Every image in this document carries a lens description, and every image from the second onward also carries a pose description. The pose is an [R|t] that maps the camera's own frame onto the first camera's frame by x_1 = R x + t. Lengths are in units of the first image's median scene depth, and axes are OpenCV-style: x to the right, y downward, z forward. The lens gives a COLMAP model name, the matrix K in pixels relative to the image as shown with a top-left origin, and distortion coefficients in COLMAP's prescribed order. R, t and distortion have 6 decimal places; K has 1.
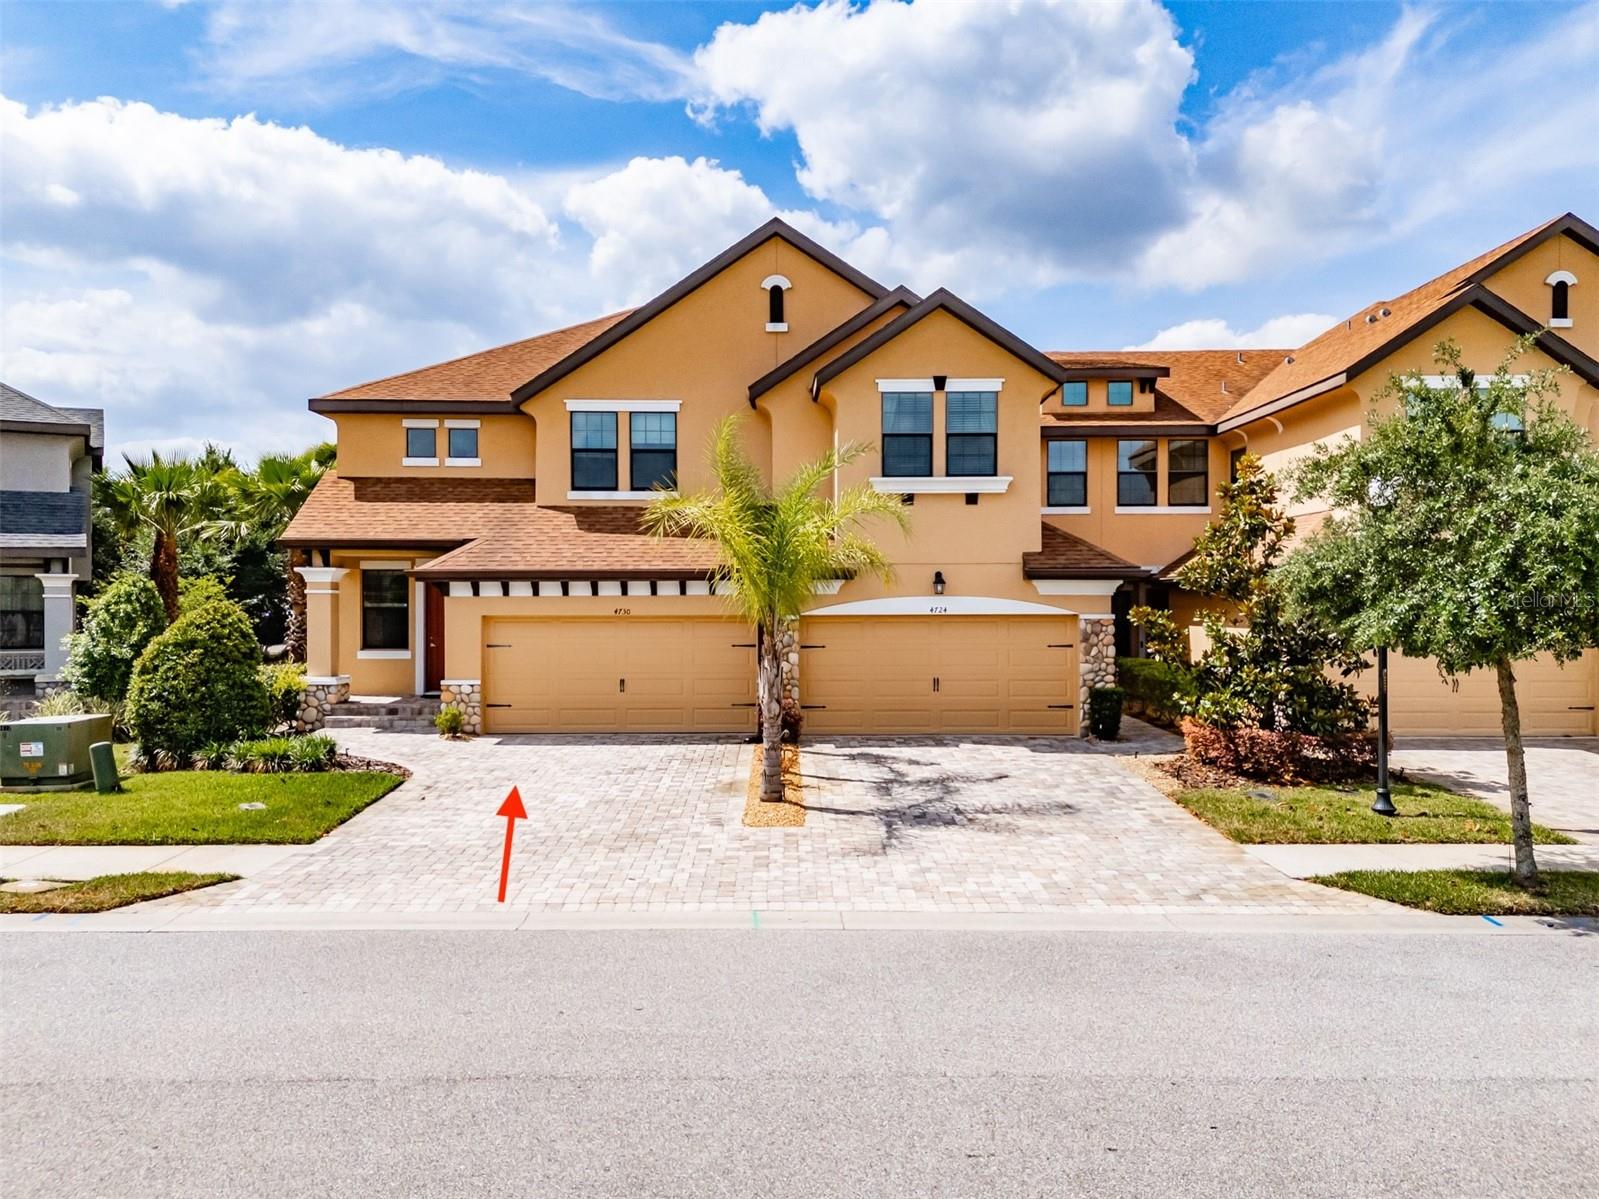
lens RADIAL K [[1190.7, 0, 787.3], [0, 1190.7, 619.1], [0, 0, 1]] dist [0.069650, -0.055291]
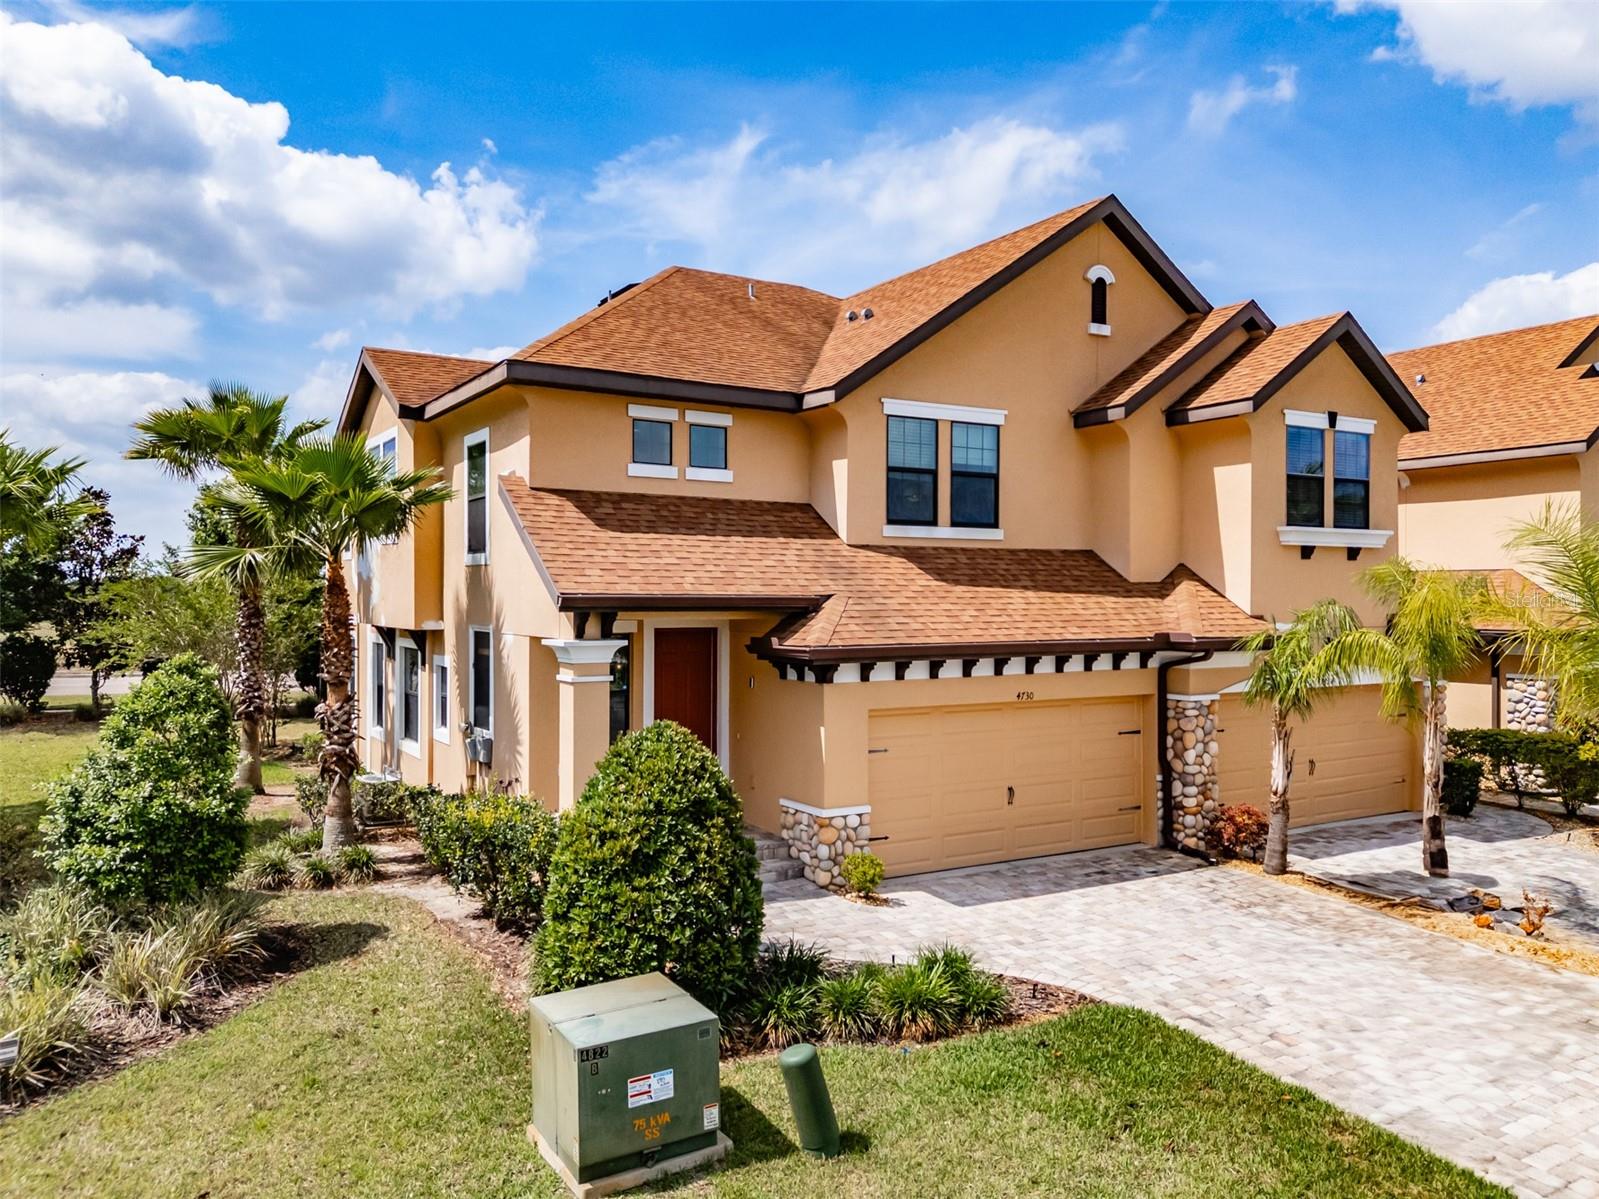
lens RADIAL K [[1190.7, 0, 803.3], [0, 1190.7, 590.3], [0, 0, 1]] dist [0.069650, -0.055291]
pose [[0.857137, 0.001305, 0.515087, -0.599901], [0.003374, 0.999961, -0.008146, -0.062337], [-0.515078, 0.008720, 0.857099, 0.411777]]
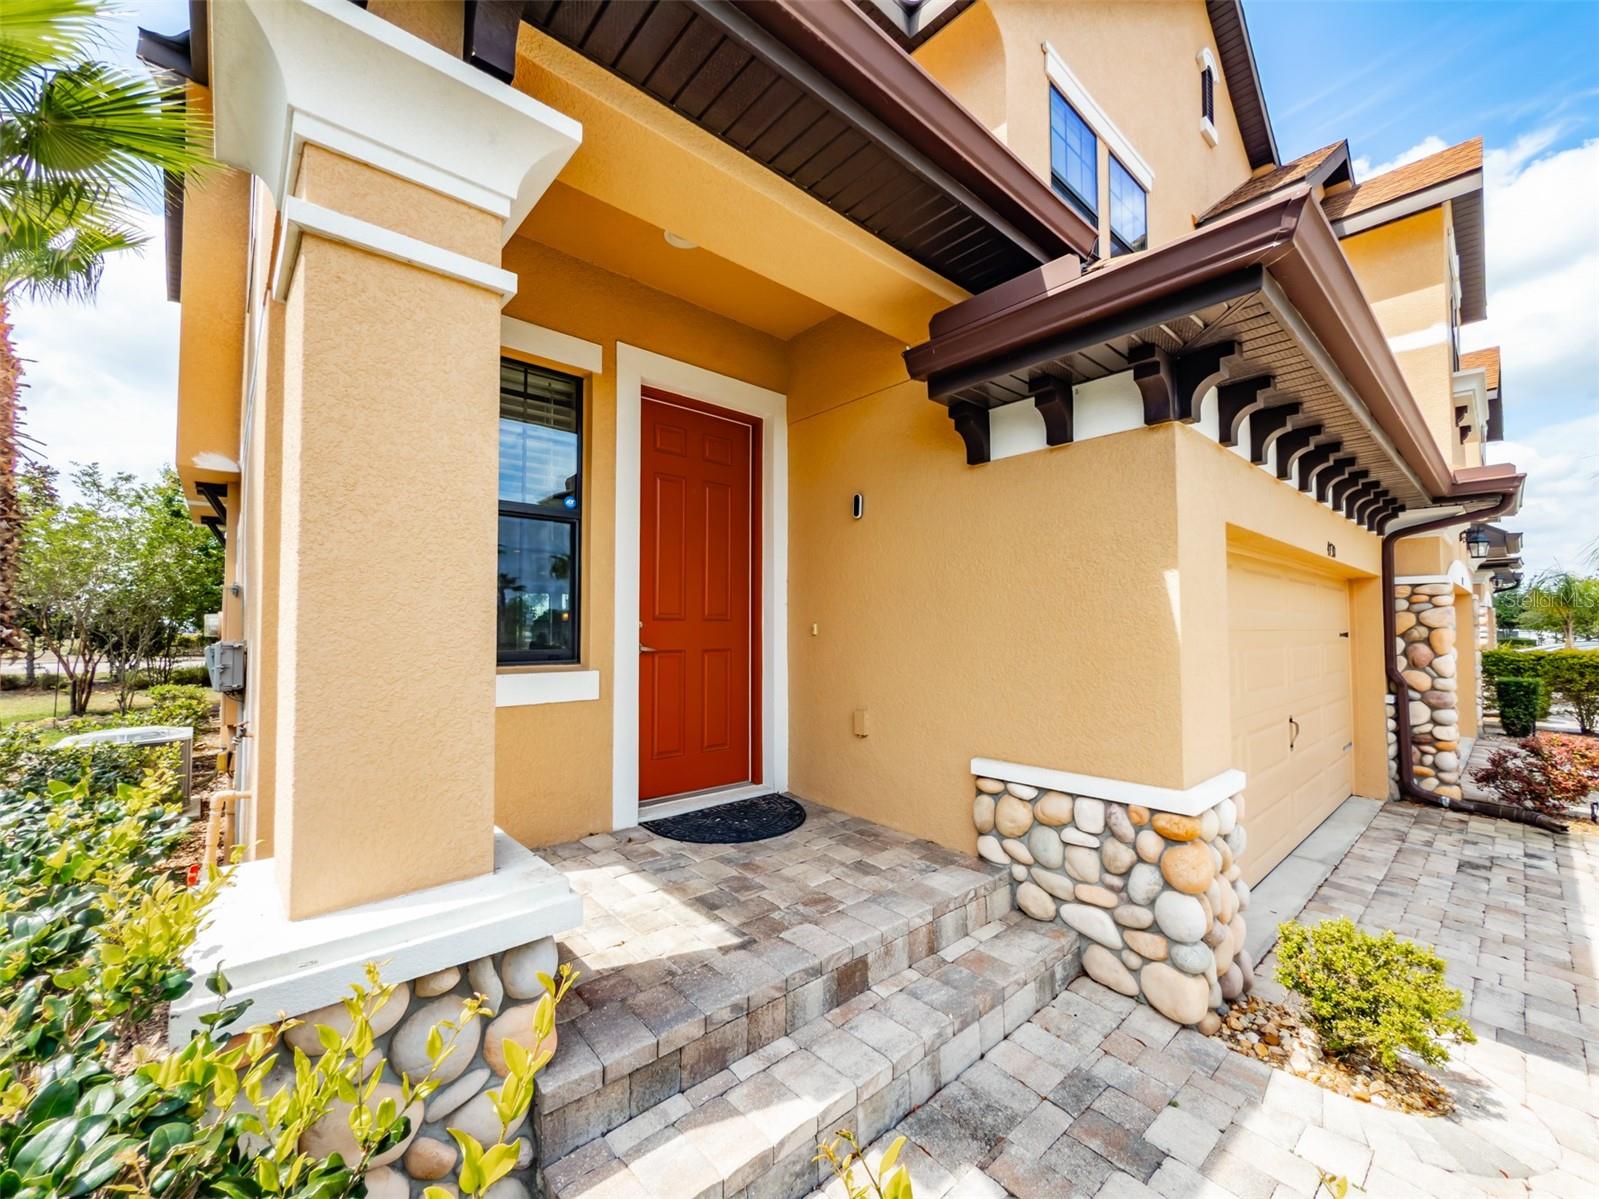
lens RADIAL K [[659.6, 0, 794.4], [0, 659.6, 604.2], [0, 0, 1]] dist [-0.003126, 0.000361]
pose [[0.744440, 0.020421, 0.667377, -0.399135], [0.003271, 0.999409, -0.034230, 0.017912], [-0.667681, 0.027665, 0.743933, 0.900092]]
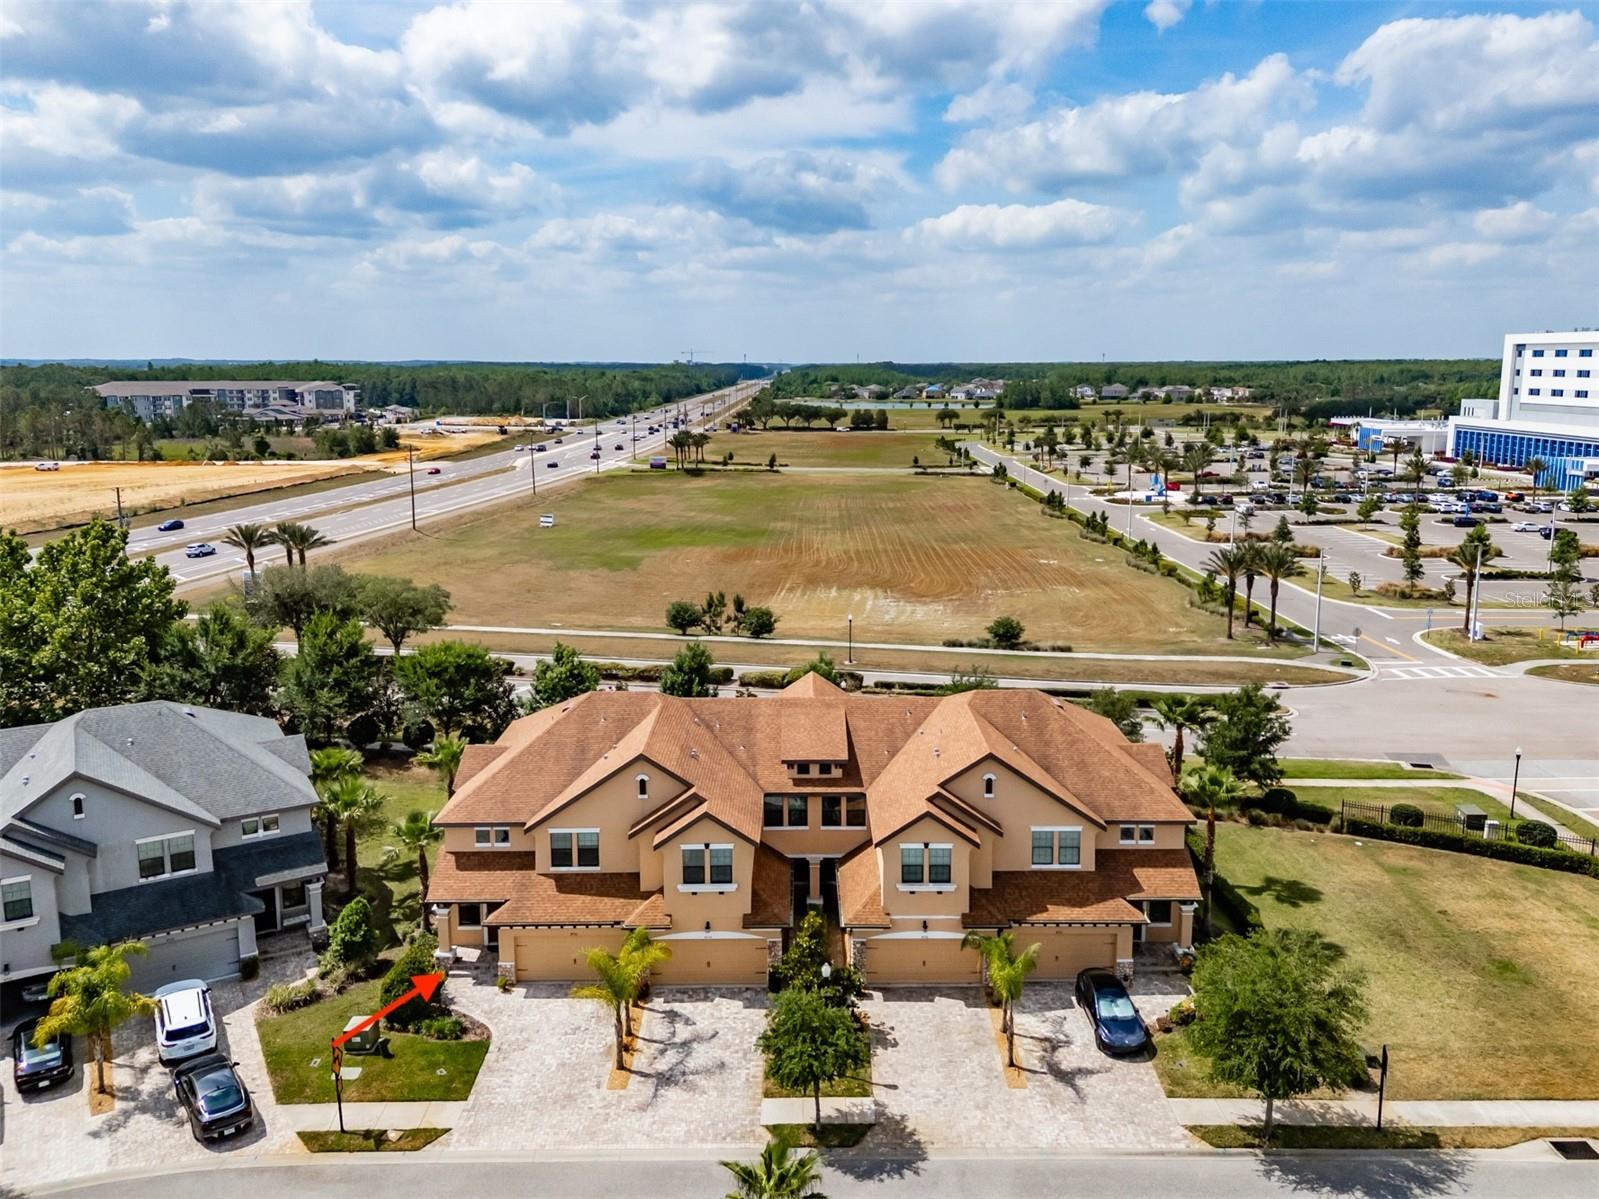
lens RADIAL K [[1190.7, 0, 811.2], [0, 1190.7, 592.7], [0, 0, 1]] dist [0.069650, -0.055291]
pose [[0.999907, 0.003073, 0.013266, 0.275928], [-0.005256, 0.985807, 0.167802, -1.001932], [-0.012562, -0.167857, 0.985731, -1.144033]]
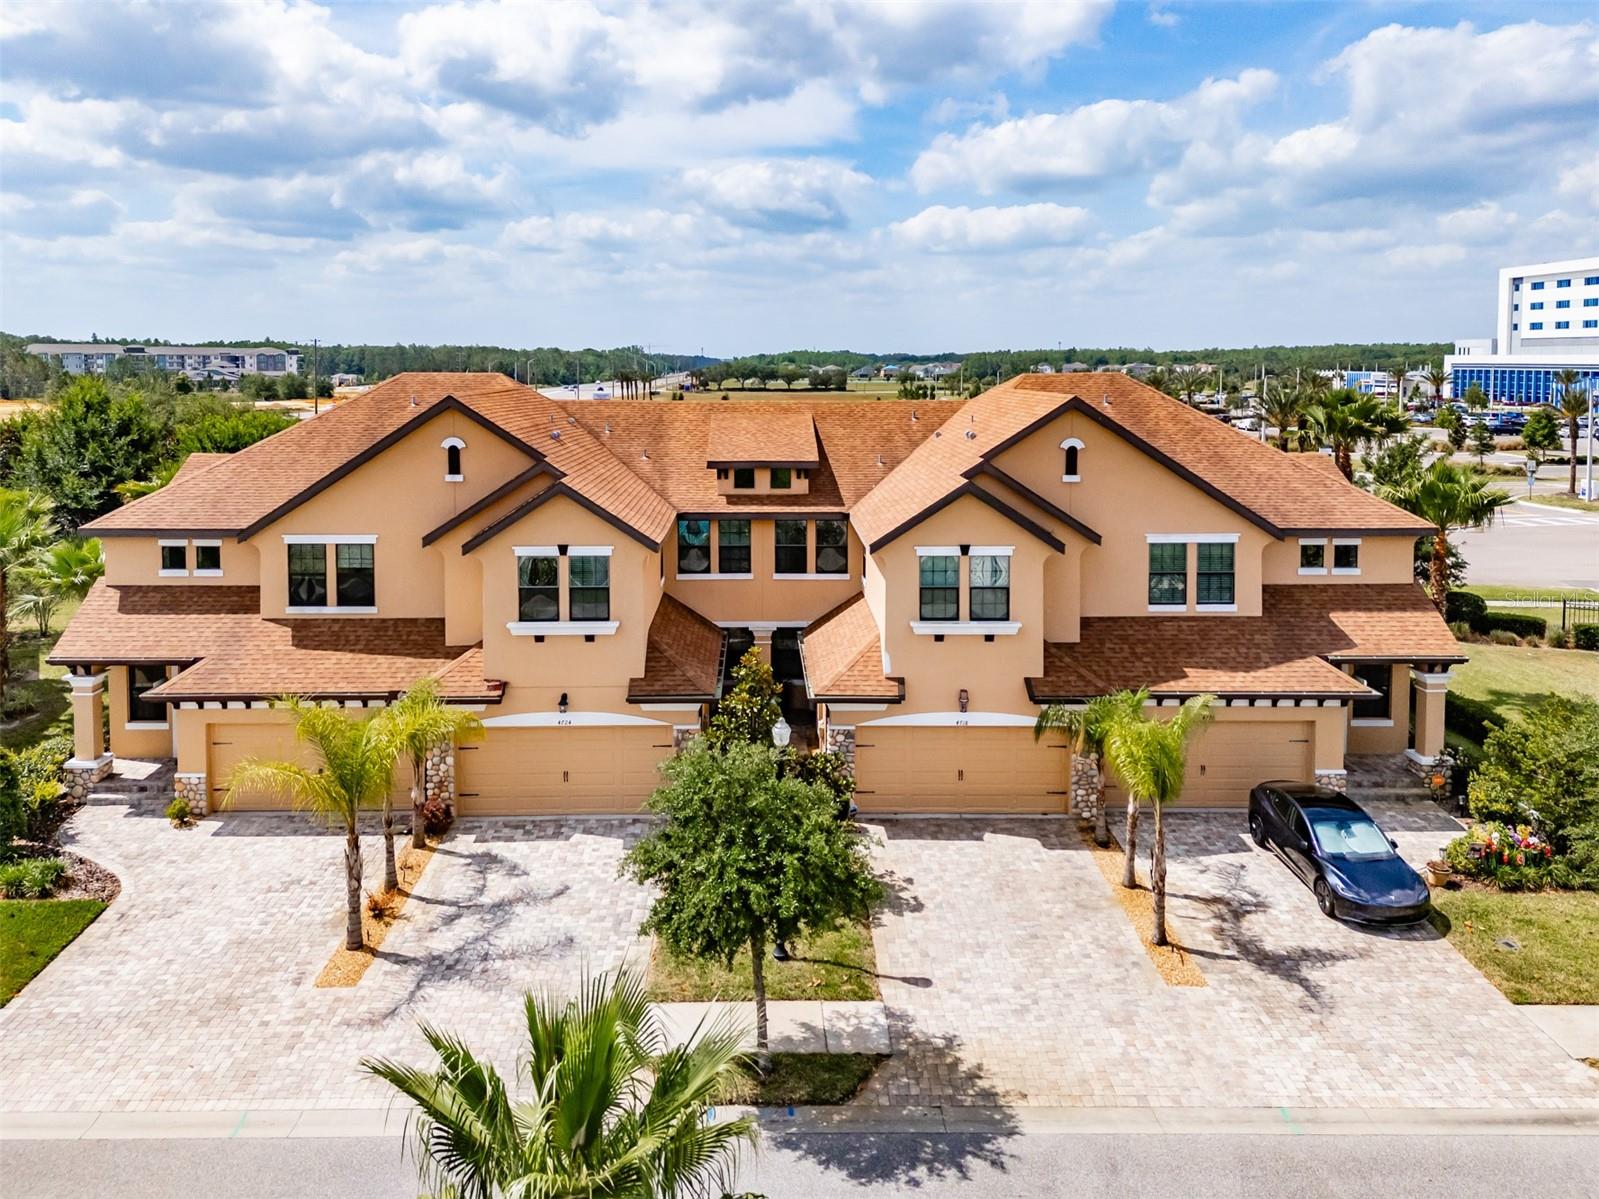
lens RADIAL K [[1190.7, 0, 770.6], [0, 1190.7, 472.6], [0, 0, 1]] dist [0.069650, -0.055291]
pose [[0.999898, 0.004864, 0.013464, 0.306357], [-0.005851, 0.997224, 0.074224, -0.345942], [-0.013066, -0.074295, 0.997151, -0.252605]]
